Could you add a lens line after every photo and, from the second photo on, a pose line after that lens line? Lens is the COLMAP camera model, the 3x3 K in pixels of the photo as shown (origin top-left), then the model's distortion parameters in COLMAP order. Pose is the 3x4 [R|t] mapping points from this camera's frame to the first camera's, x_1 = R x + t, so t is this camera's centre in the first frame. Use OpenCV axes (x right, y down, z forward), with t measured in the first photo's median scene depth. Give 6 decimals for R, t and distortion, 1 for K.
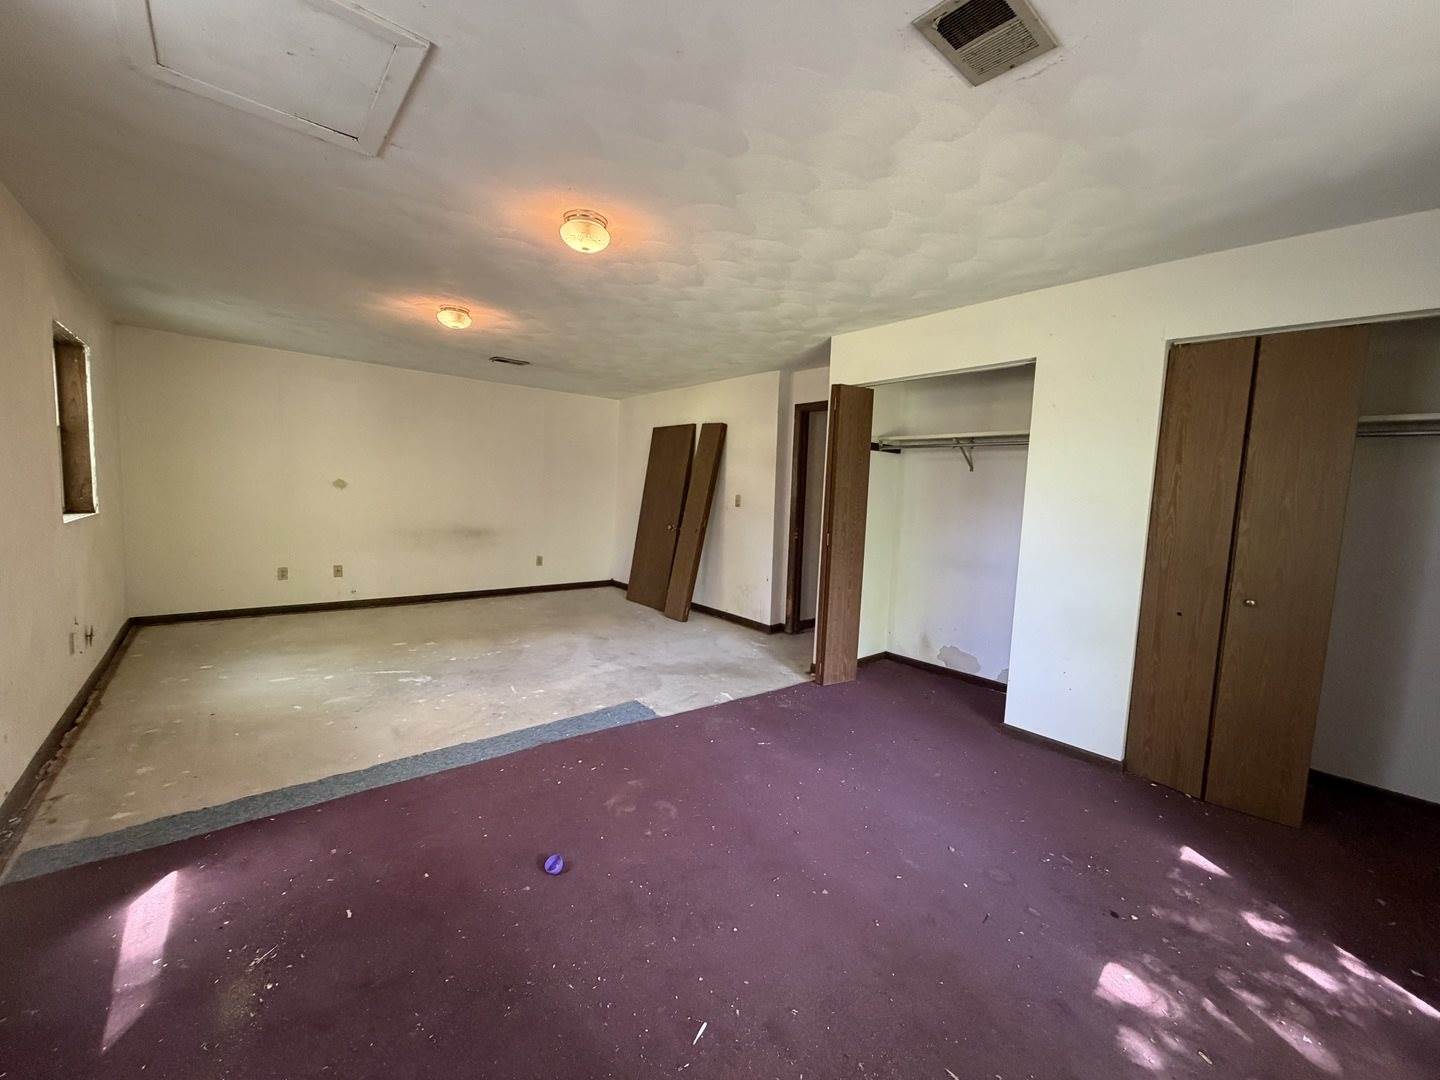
lens RADIAL K [[573.6, 0, 715.1], [0, 573.6, 537.5], [0, 0, 1]] dist [0.001389, 0.000302]
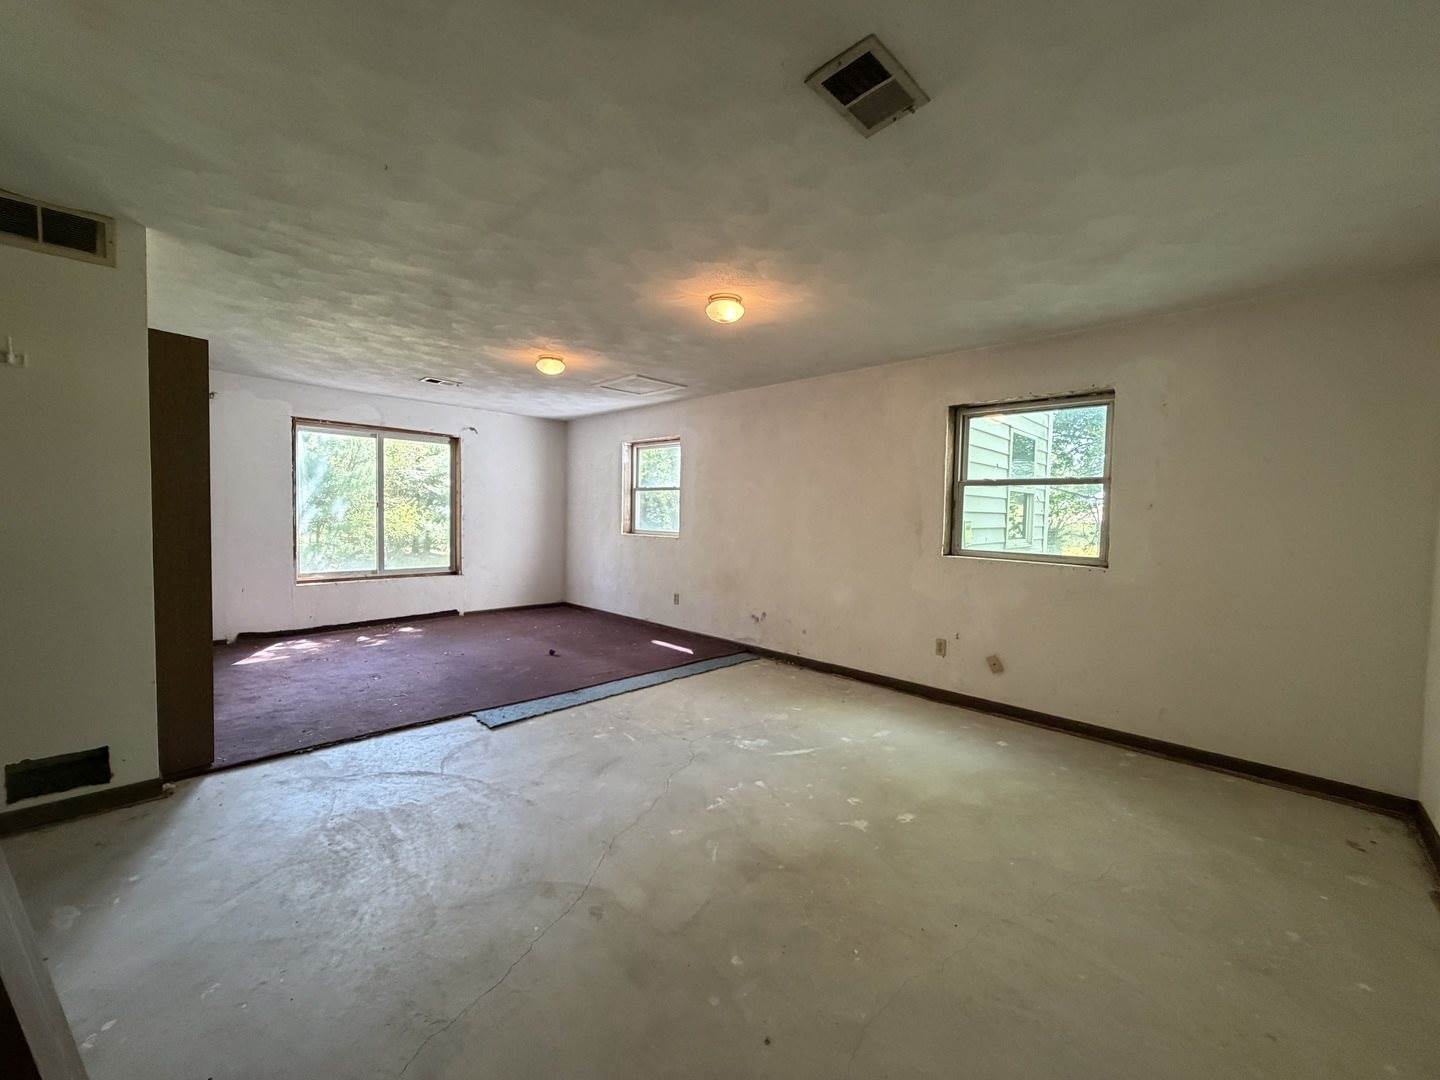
lens RADIAL K [[573.6, 0, 715.1], [0, 573.6, 537.5], [0, 0, 1]] dist [0.001389, 0.000302]
pose [[-0.993071, -0.058735, -0.101788, -0.348432], [-0.071525, 0.989328, 0.126945, -0.153621], [0.093245, 0.133345, -0.986673, 1.727583]]
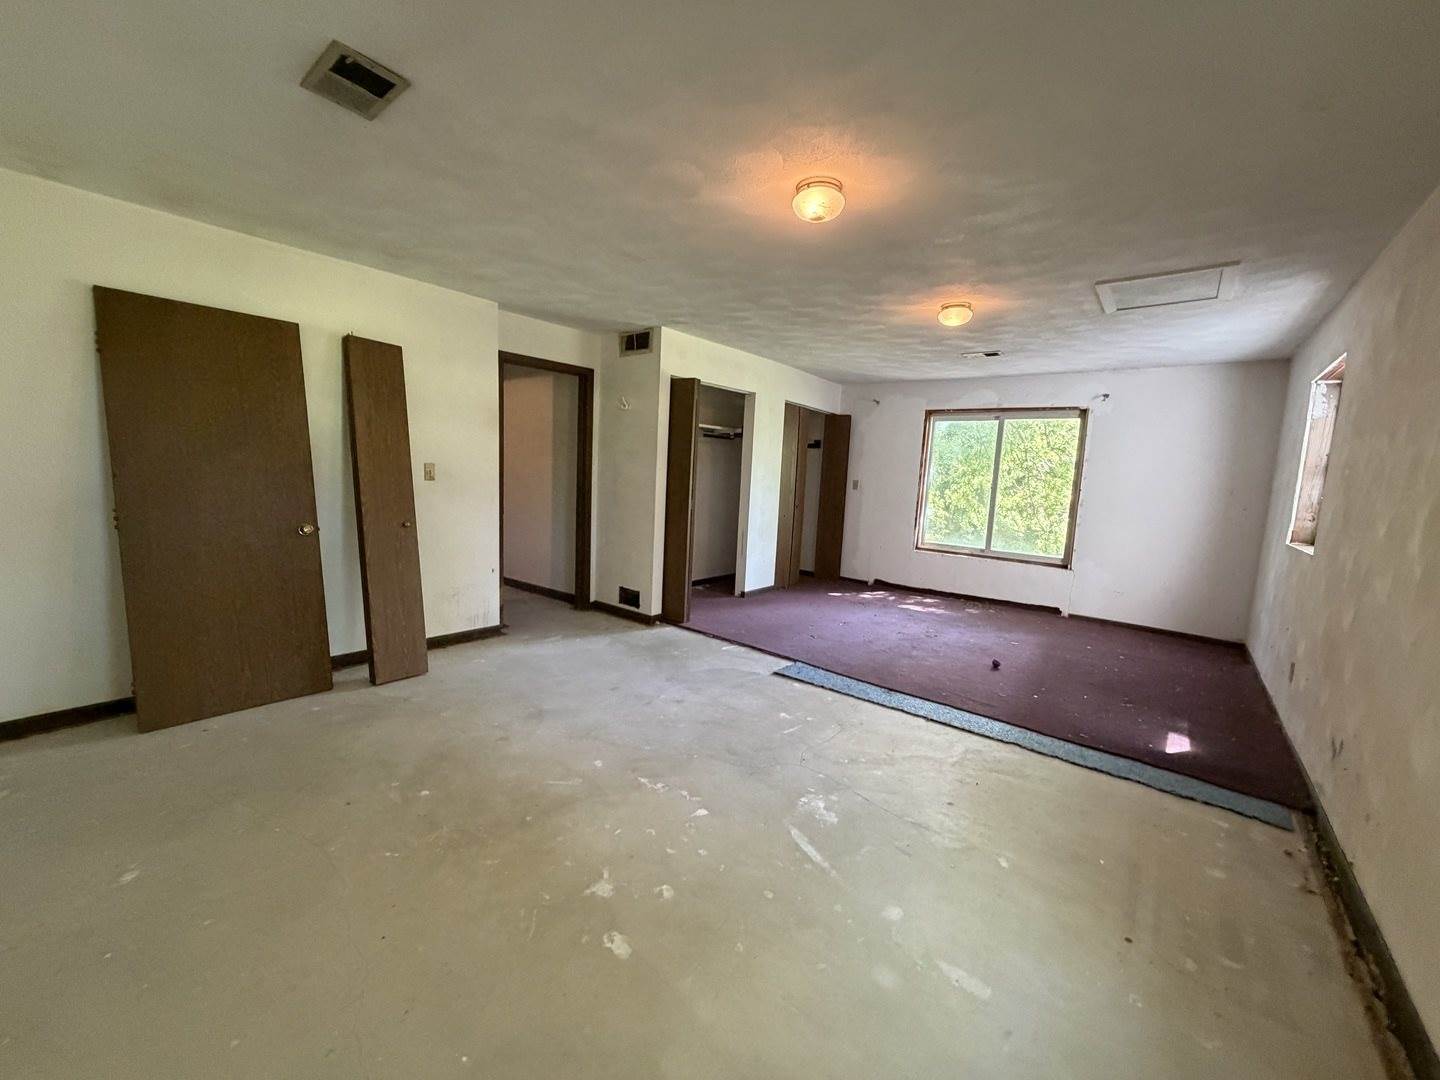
lens RADIAL K [[573.6, 0, 715.1], [0, 573.6, 537.5], [0, 0, 1]] dist [0.001389, 0.000302]
pose [[-0.189183, -0.163891, 0.968168, -0.999625], [0.030484, 0.984517, 0.172616, -0.136066], [-0.981469, 0.062170, -0.181258, 1.153662]]
